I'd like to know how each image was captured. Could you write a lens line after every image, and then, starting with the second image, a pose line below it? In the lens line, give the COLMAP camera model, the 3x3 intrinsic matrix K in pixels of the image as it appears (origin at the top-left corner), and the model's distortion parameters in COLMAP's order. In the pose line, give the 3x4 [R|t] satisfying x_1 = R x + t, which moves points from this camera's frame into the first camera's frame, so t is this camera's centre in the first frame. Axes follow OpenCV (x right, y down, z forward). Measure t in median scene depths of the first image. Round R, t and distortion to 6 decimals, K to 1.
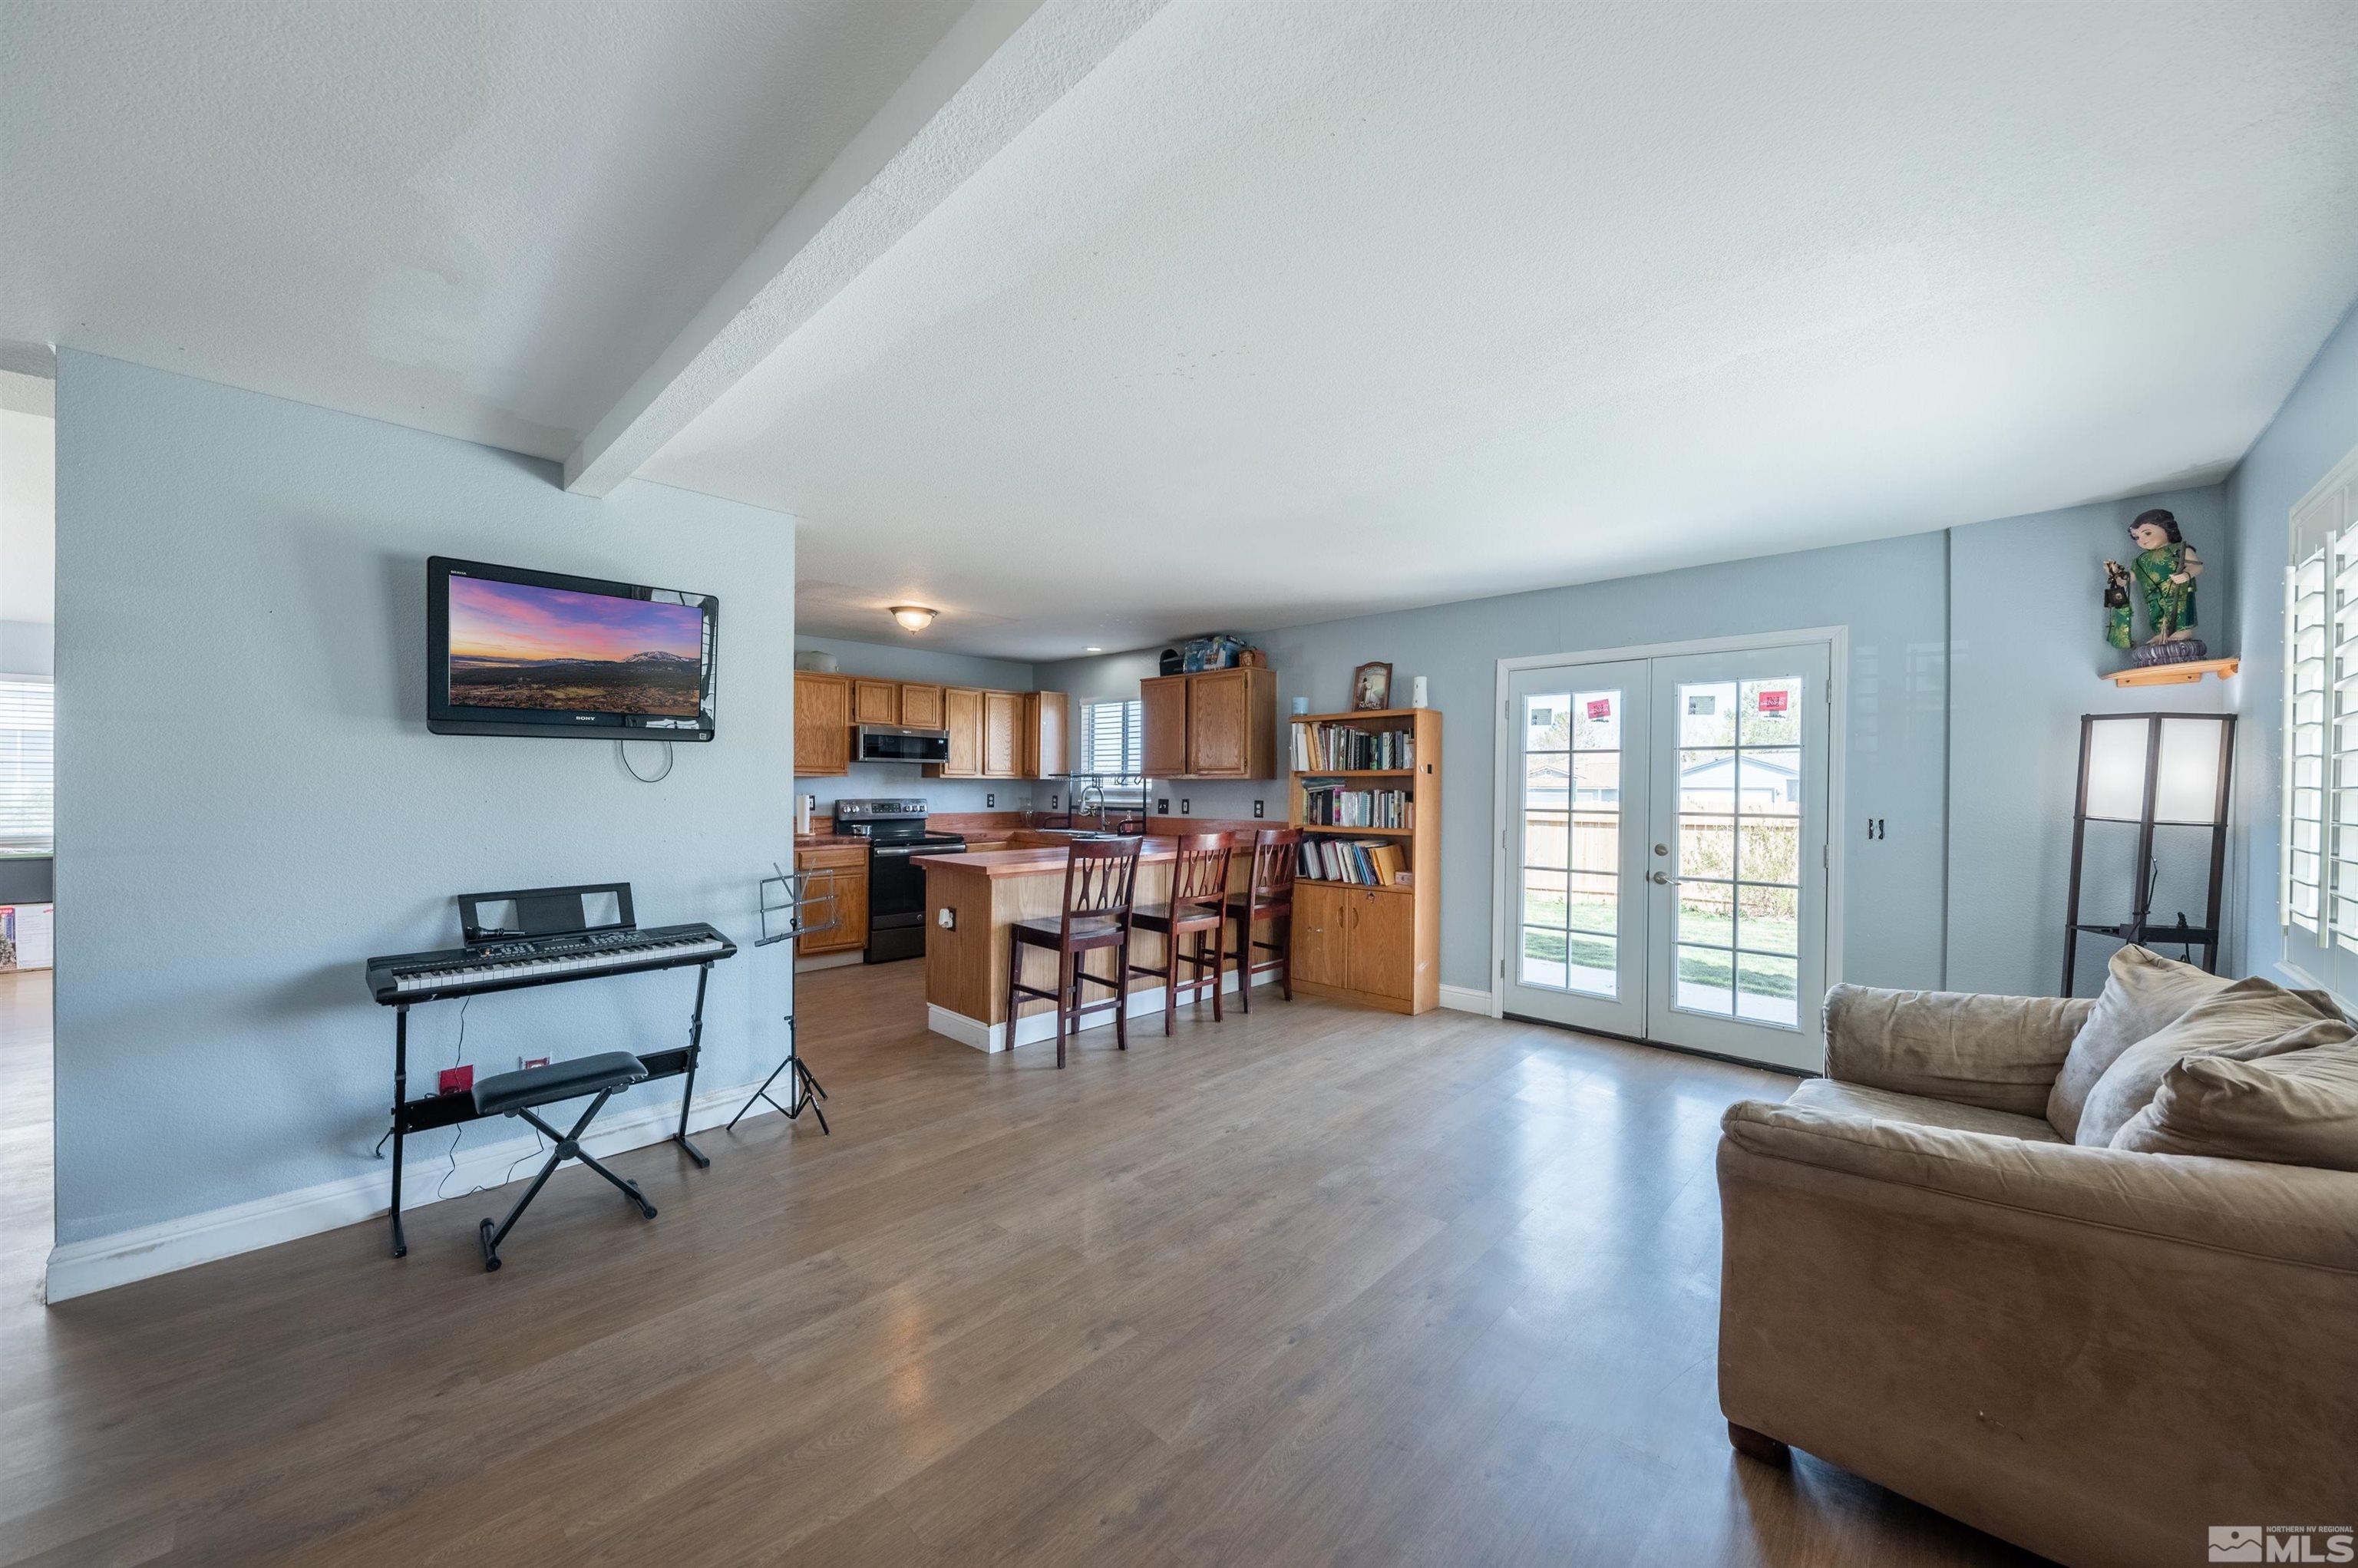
lens RADIAL K [[849.2, 0, 1179.0], [0, 849.2, 784.0], [0, 0, 1]] dist [-0.000660, -0.000014]
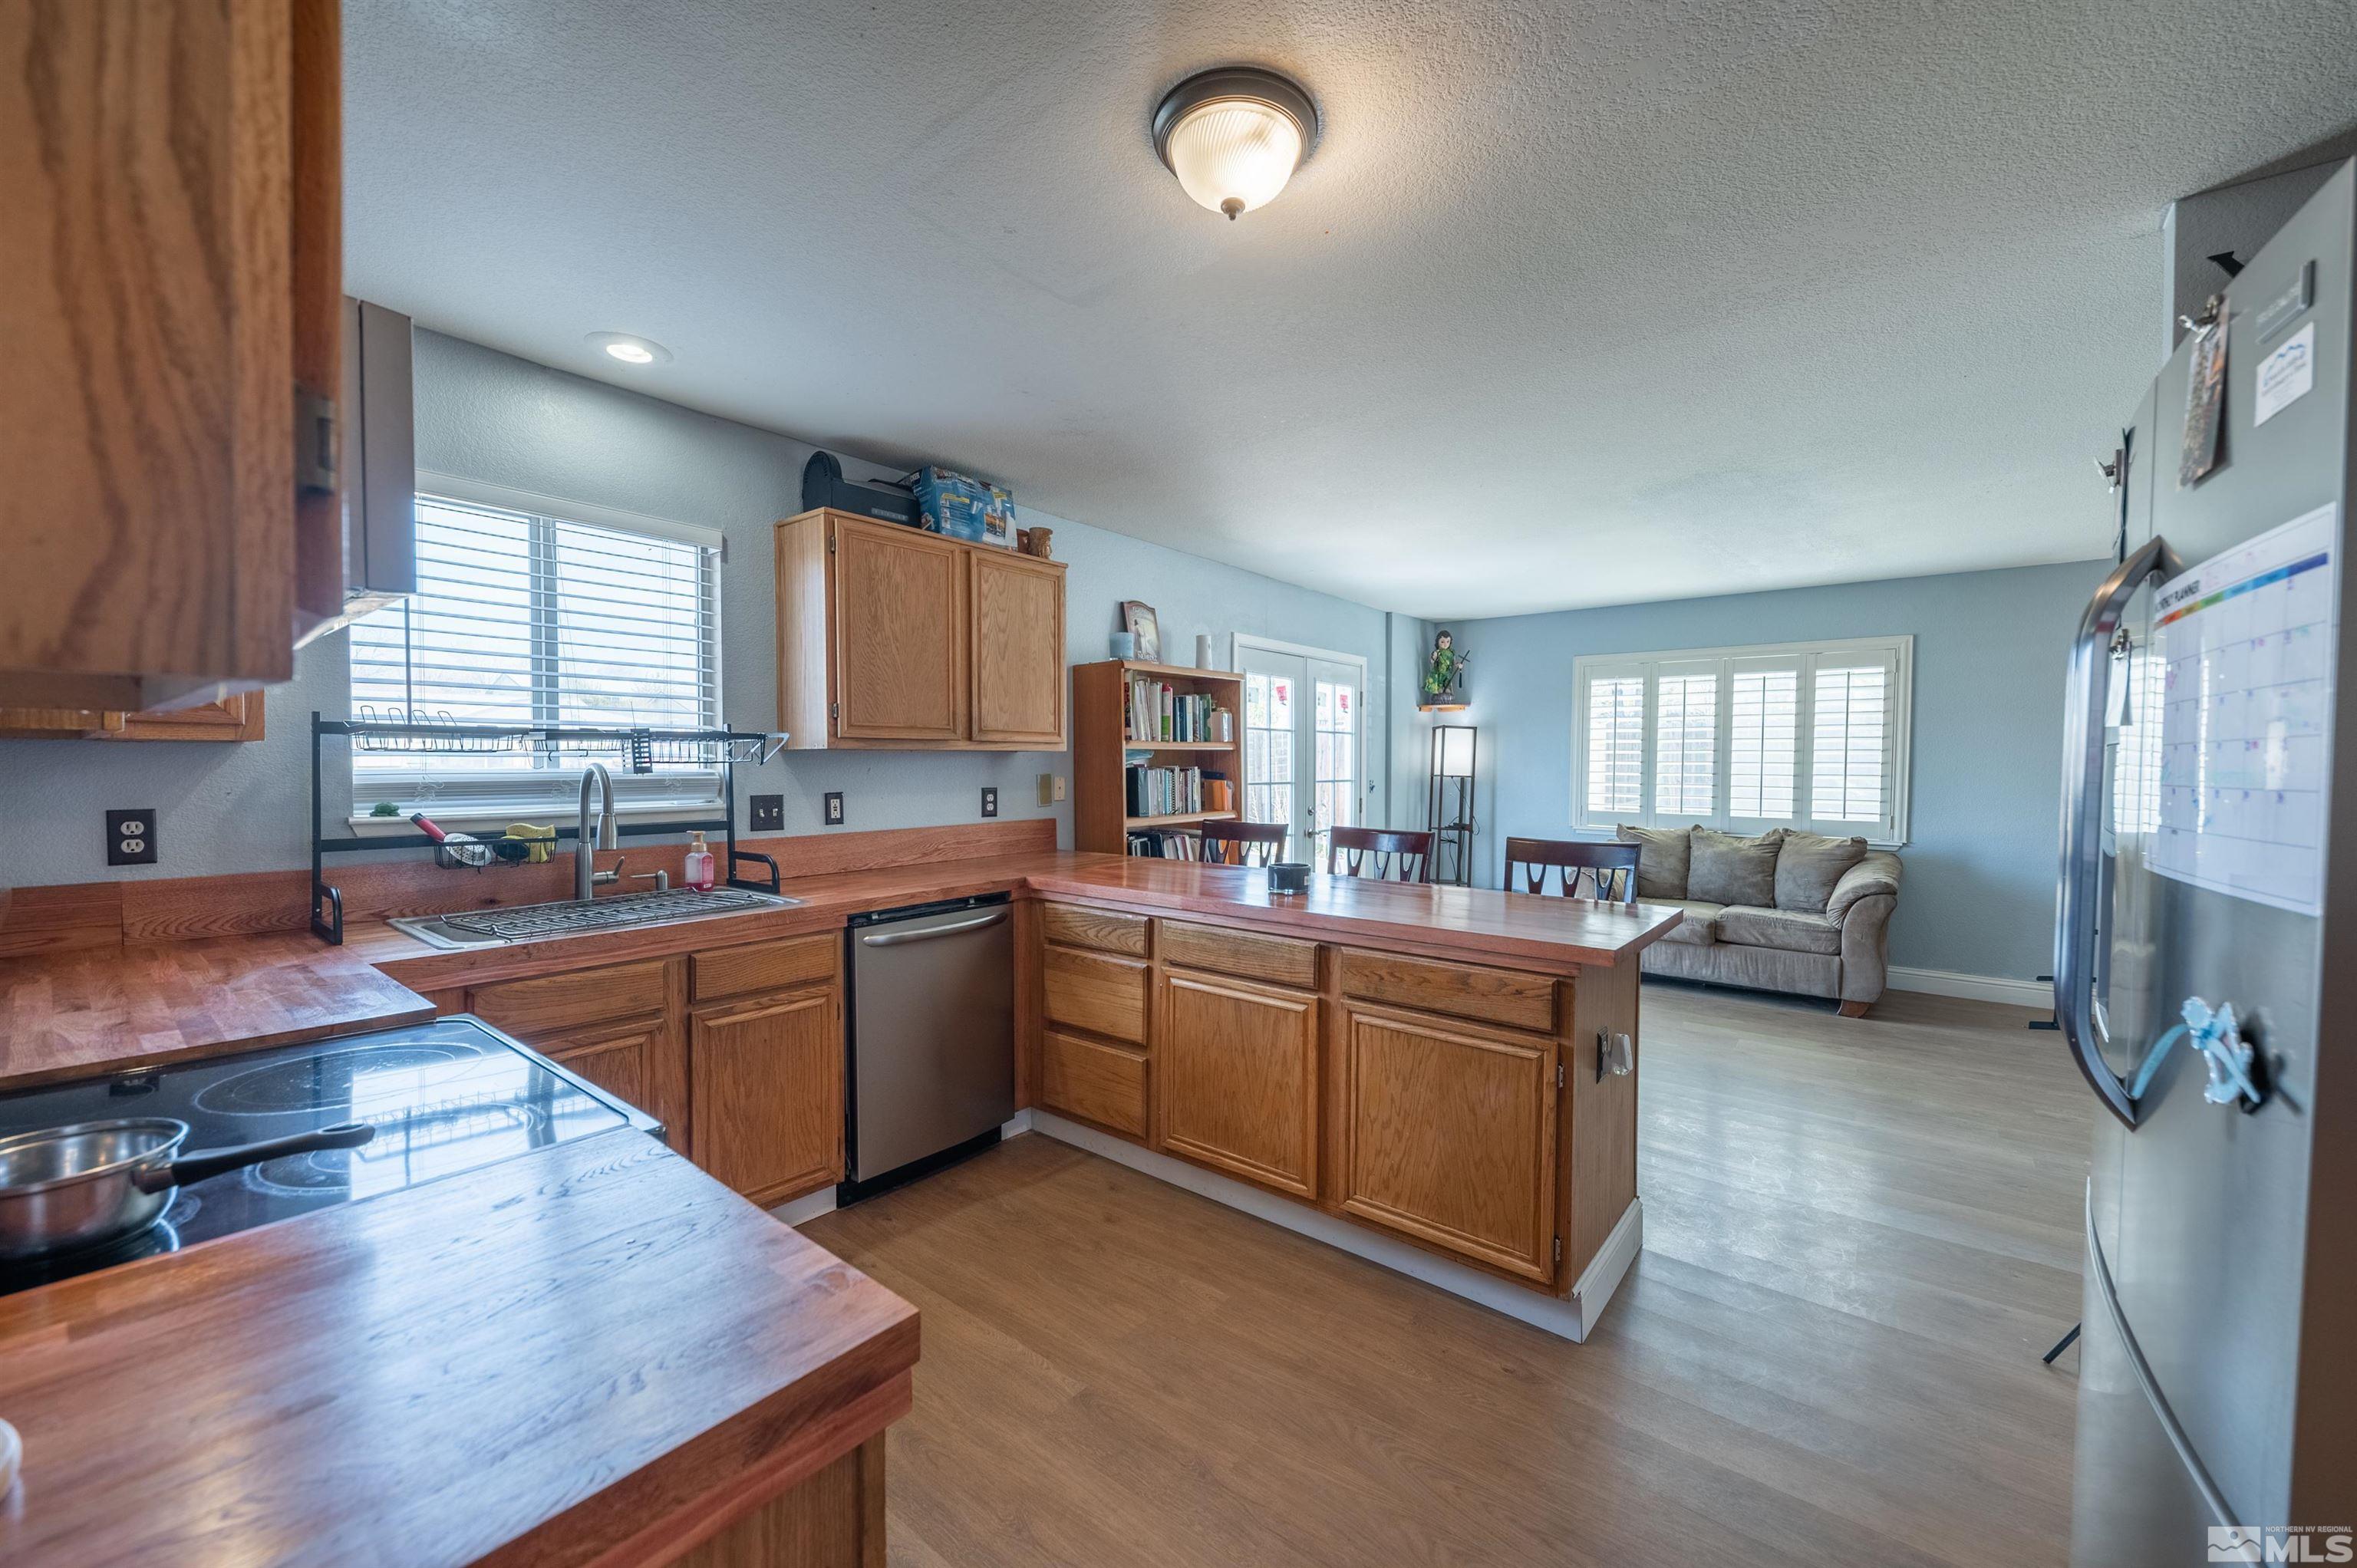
lens RADIAL K [[913.4, 0, 1178.5], [0, 913.4, 784.0], [0, 0, 1]] dist [0.001439, 0.000029]
pose [[-0.078839, -0.029360, 0.996455, -0.498063], [-0.002126, 0.999569, 0.029284, -0.001796], [-0.996885, 0.000190, -0.078868, 0.846801]]
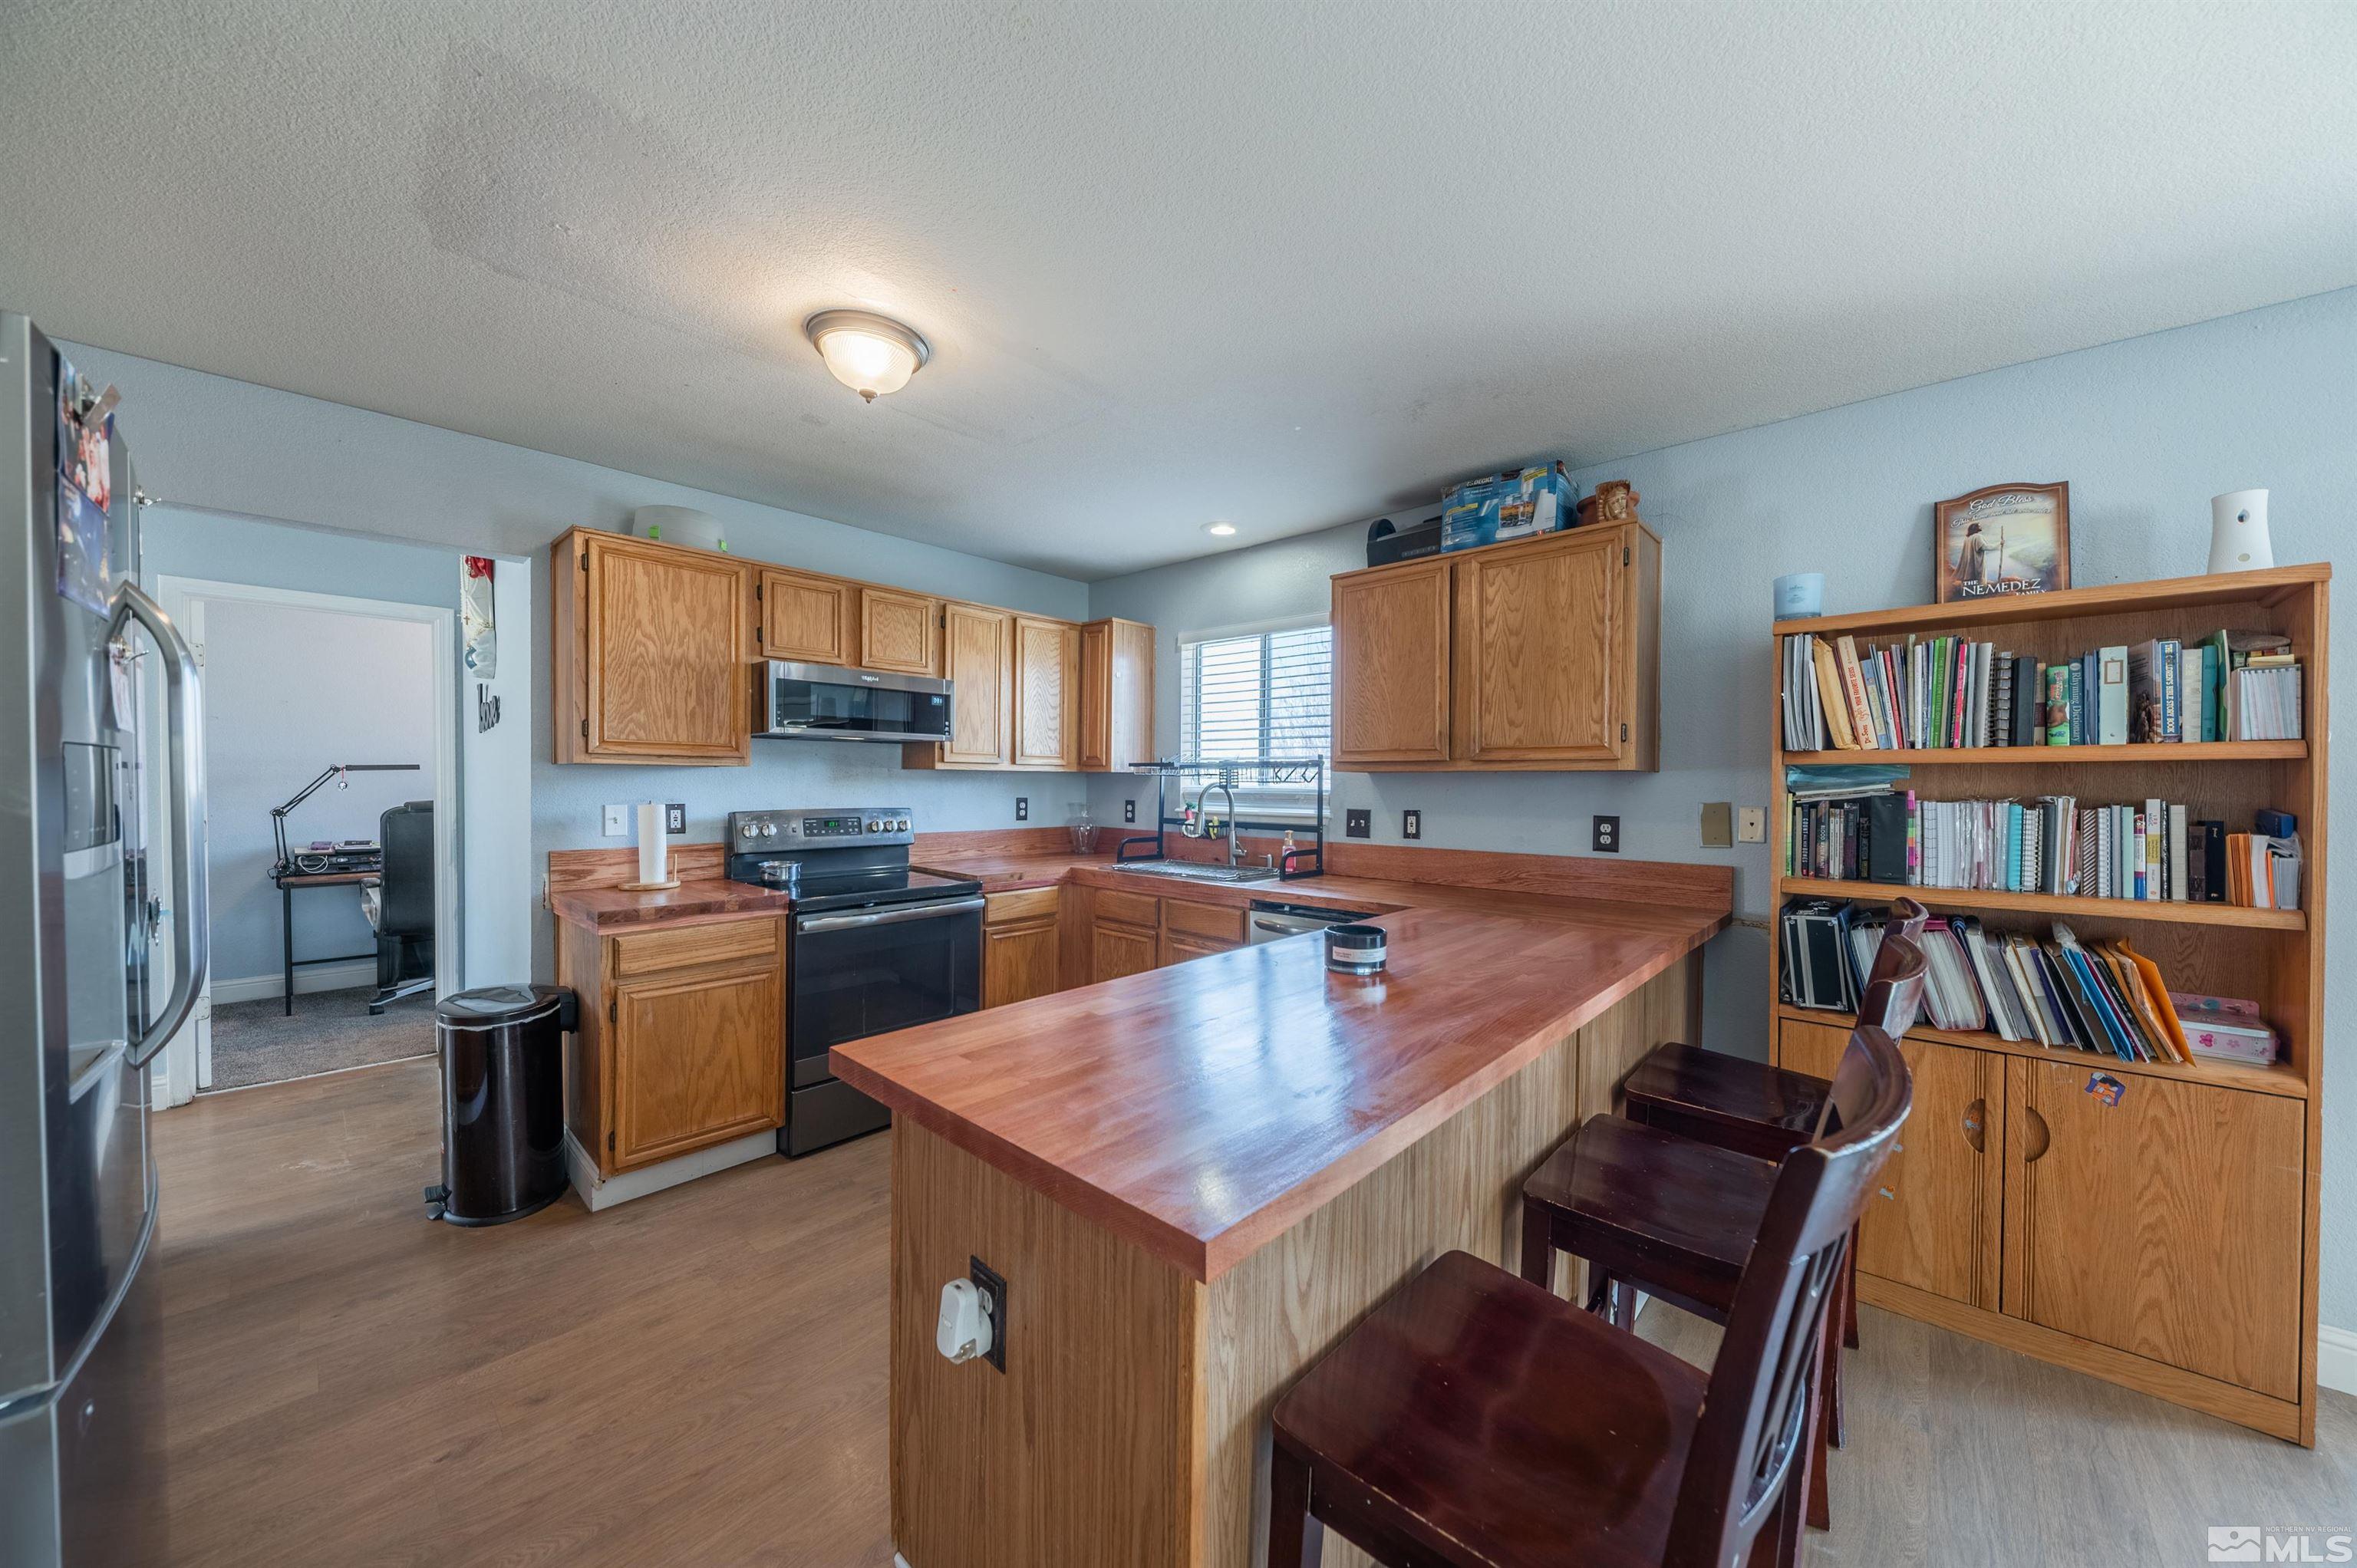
lens RADIAL K [[817.1, 0, 1180.1], [0, 817.1, 789.5], [0, 0, 1]] dist [0.013106, -0.007484]
pose [[0.999828, 0.000605, 0.018533, -0.142122], [-0.000847, 0.999915, 0.013044, -0.001324], [-0.018523, -0.013058, 0.999743, 0.499670]]
